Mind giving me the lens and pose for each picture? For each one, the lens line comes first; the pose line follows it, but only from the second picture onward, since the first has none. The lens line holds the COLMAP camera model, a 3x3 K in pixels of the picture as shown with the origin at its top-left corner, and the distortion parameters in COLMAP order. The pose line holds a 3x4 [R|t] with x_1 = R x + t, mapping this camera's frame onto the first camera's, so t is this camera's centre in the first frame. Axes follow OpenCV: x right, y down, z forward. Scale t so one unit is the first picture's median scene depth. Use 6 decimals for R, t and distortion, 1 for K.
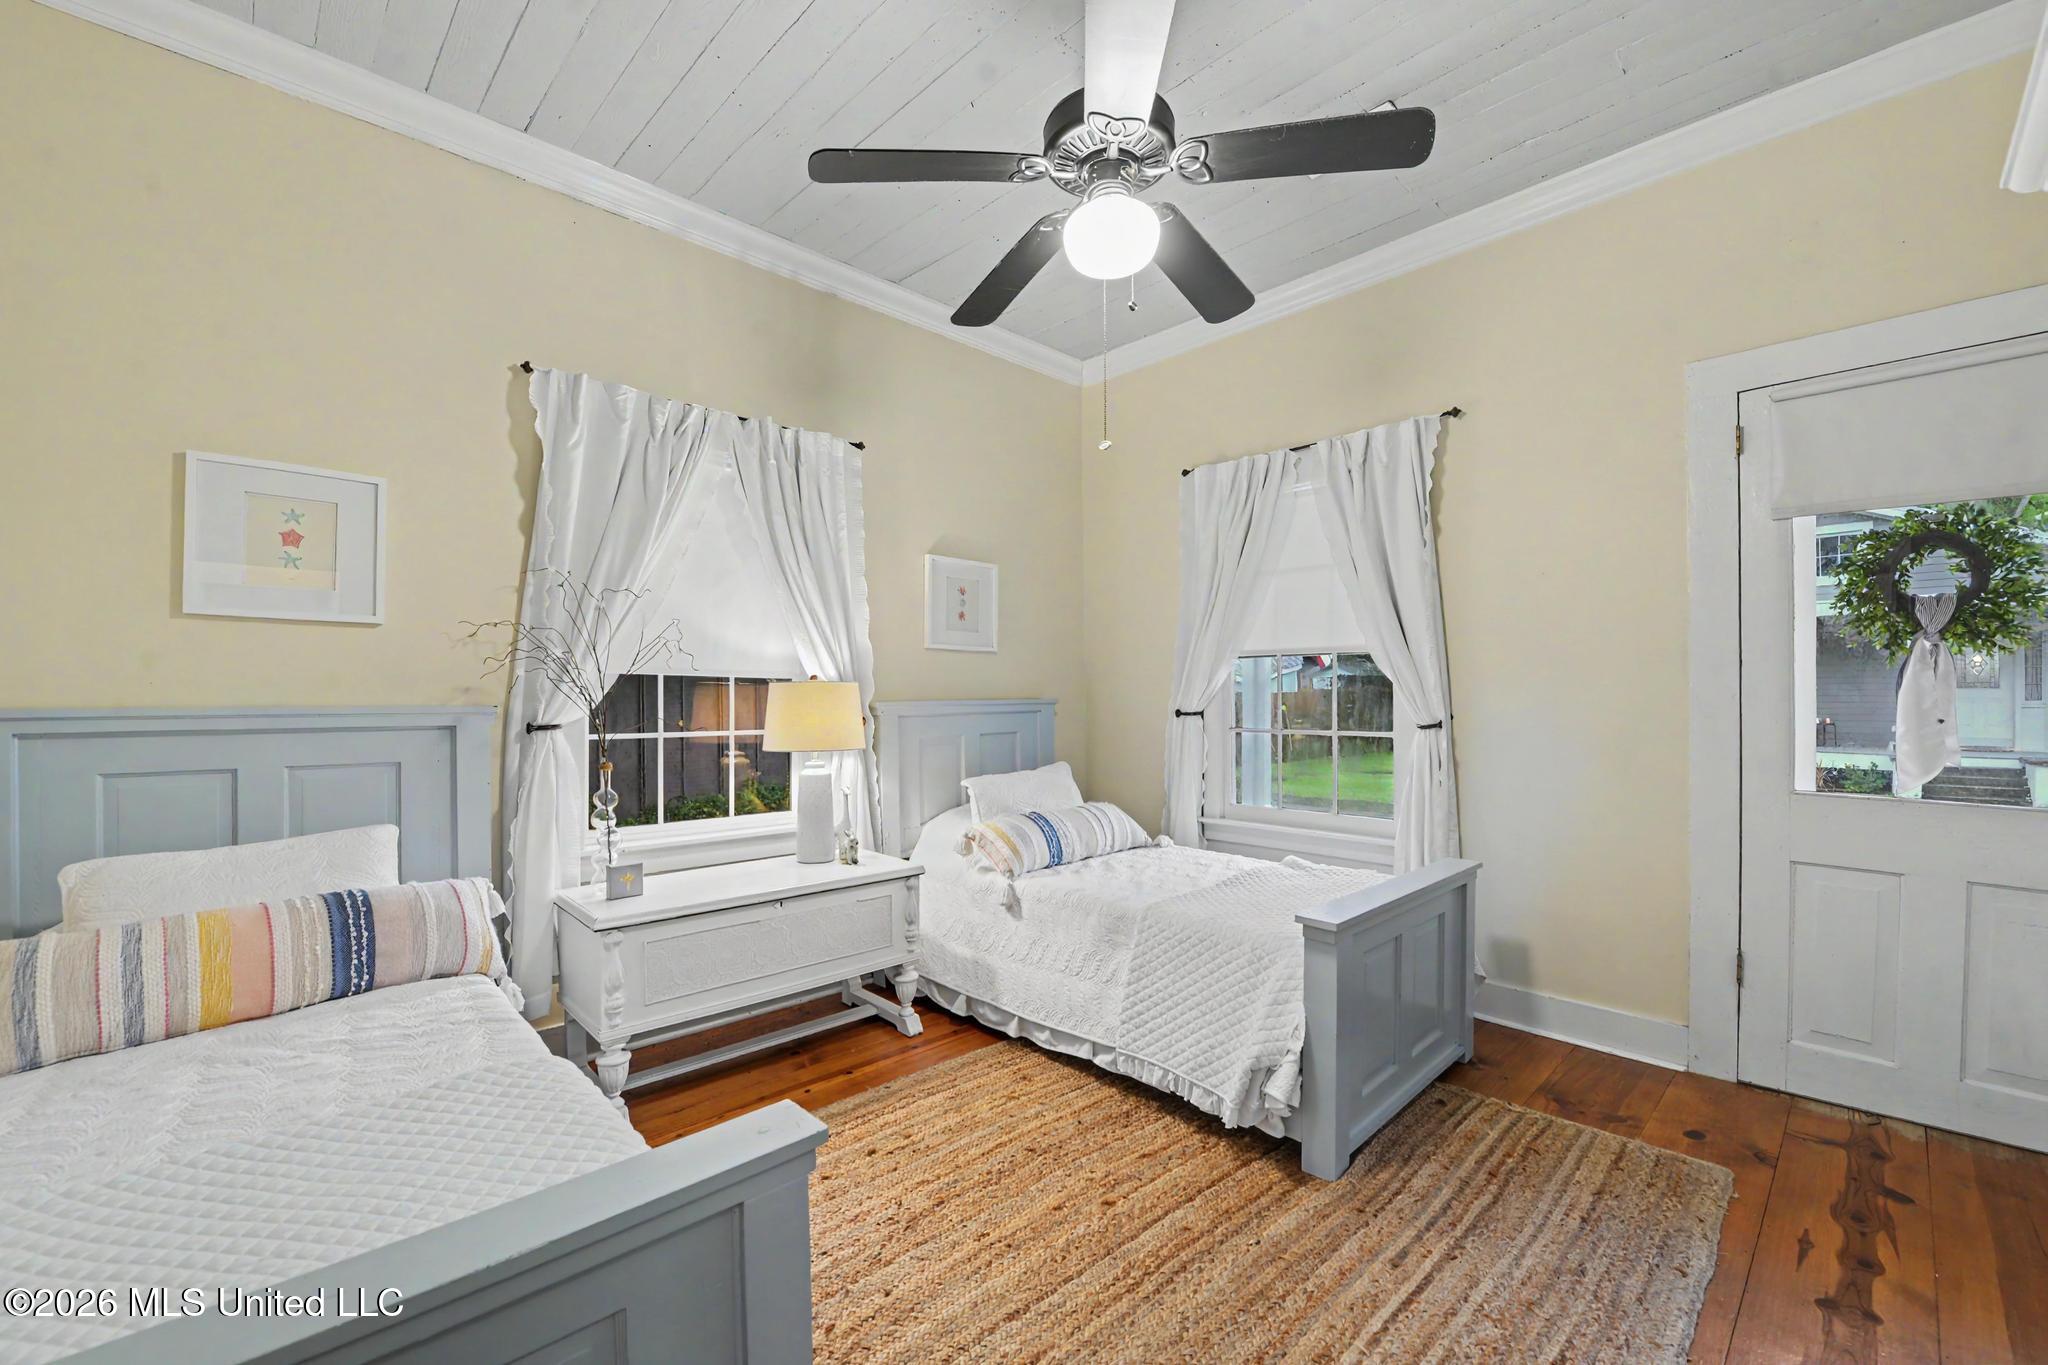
lens RADIAL K [[835.1, 0, 1017.7], [0, 835.1, 691.0], [0, 0, 1]] dist [-0.013254, -0.003451]
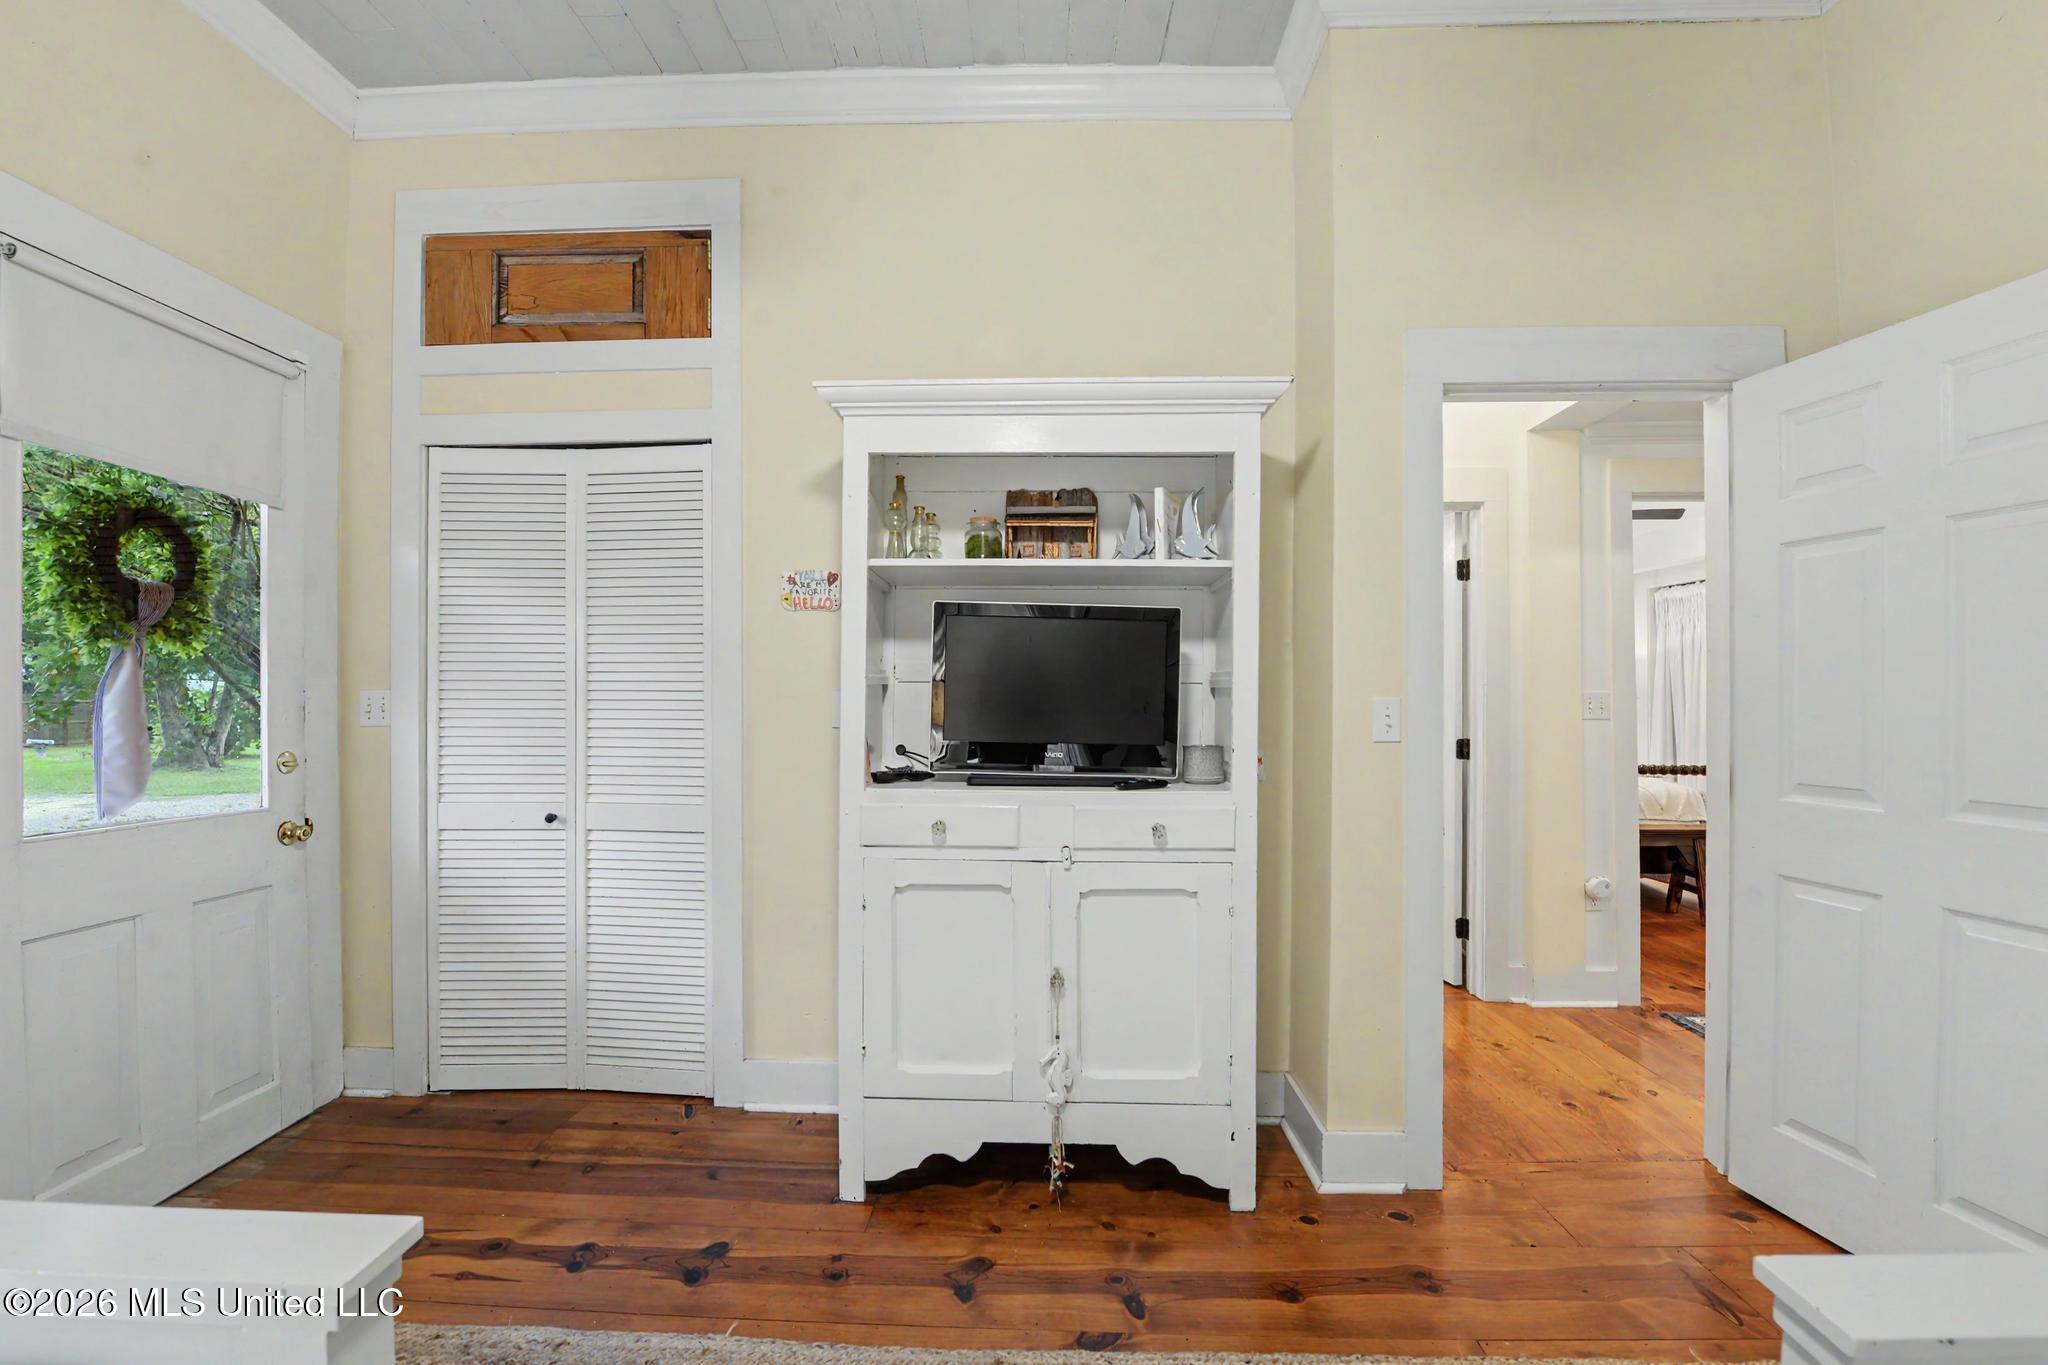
lens RADIAL K [[835.1, 0, 1017.7], [0, 835.1, 691.0], [0, 0, 1]] dist [-0.013254, -0.003451]
pose [[-0.712425, 0.000184, 0.701748, -0.179953], [0.000912, 0.999999, 0.000664, -0.002086], [-0.701748, 0.001113, -0.712425, 1.369354]]
